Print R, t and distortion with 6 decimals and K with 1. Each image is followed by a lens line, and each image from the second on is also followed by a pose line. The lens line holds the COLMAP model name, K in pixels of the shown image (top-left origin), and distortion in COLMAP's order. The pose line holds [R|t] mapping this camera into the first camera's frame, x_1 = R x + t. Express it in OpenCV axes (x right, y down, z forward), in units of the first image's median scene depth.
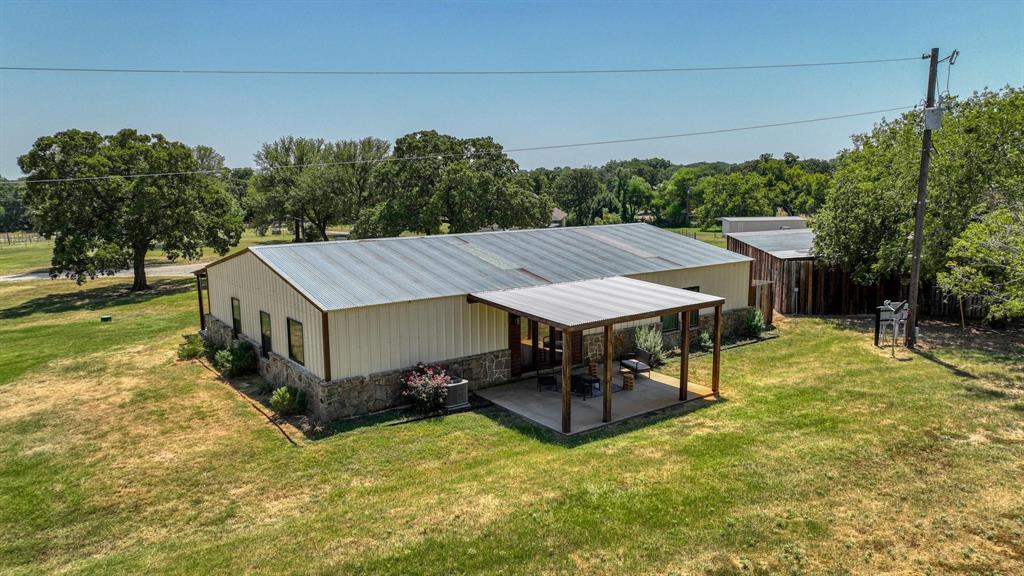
lens RADIAL K [[754.4, 0, 512.0], [0, 754.4, 288.0], [0, 0, 1]] dist [0.034447, 0.004306]
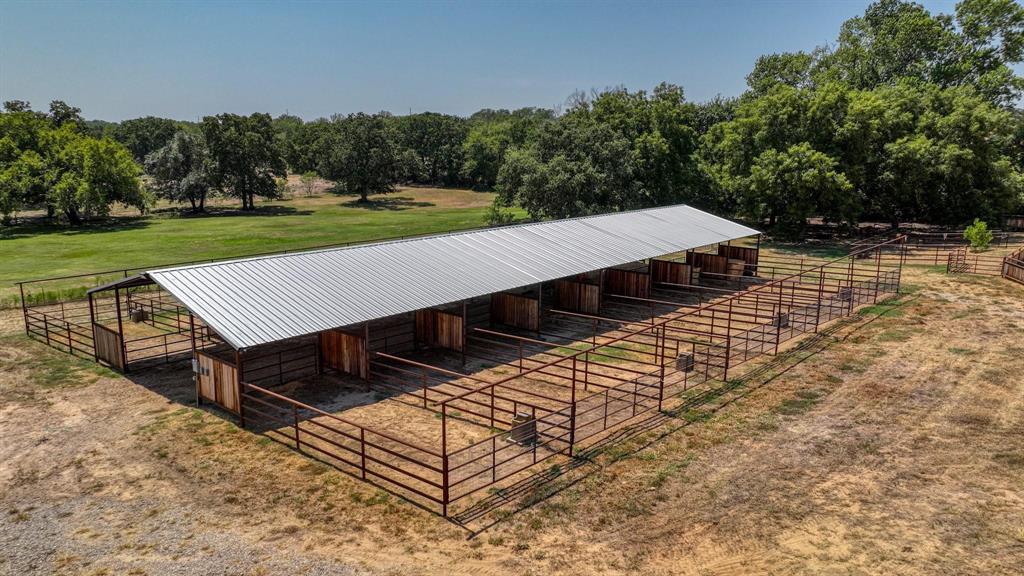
lens RADIAL K [[754.4, 0, 512.0], [0, 754.4, 288.0], [0, 0, 1]] dist [0.034447, 0.004306]
pose [[0.748780, -0.131249, 0.649694, 1.450254], [0.101509, 0.991343, 0.083277, -0.312250], [-0.654999, 0.003593, 0.755621, 2.052952]]
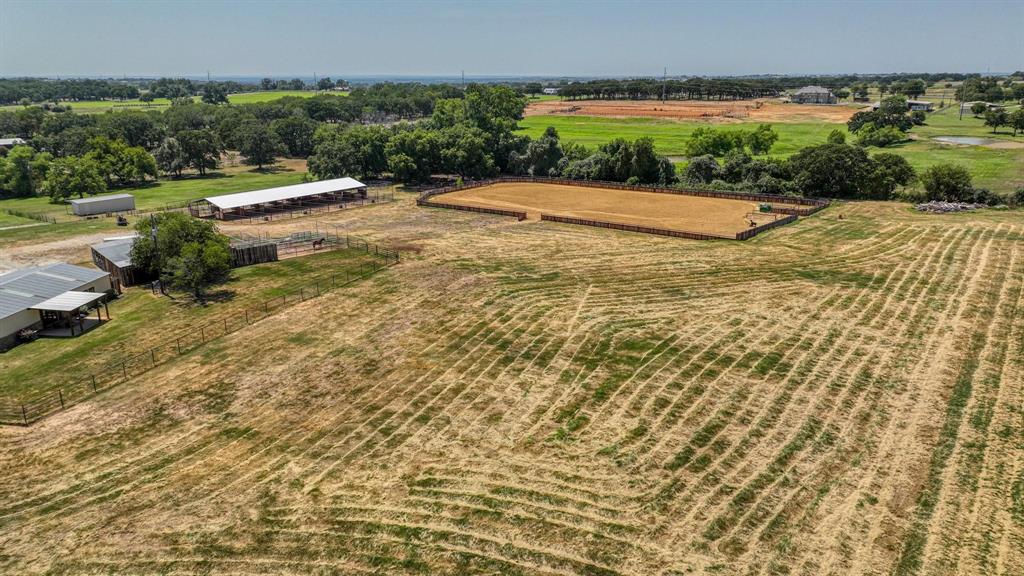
lens RADIAL K [[754.4, 0, 512.0], [0, 754.4, 288.0], [0, 0, 1]] dist [0.034447, 0.004306]
pose [[0.686212, -0.212614, 0.695635, -0.799735], [0.125764, 0.976605, 0.174429, -0.347218], [-0.716447, -0.032209, 0.696898, -2.565931]]
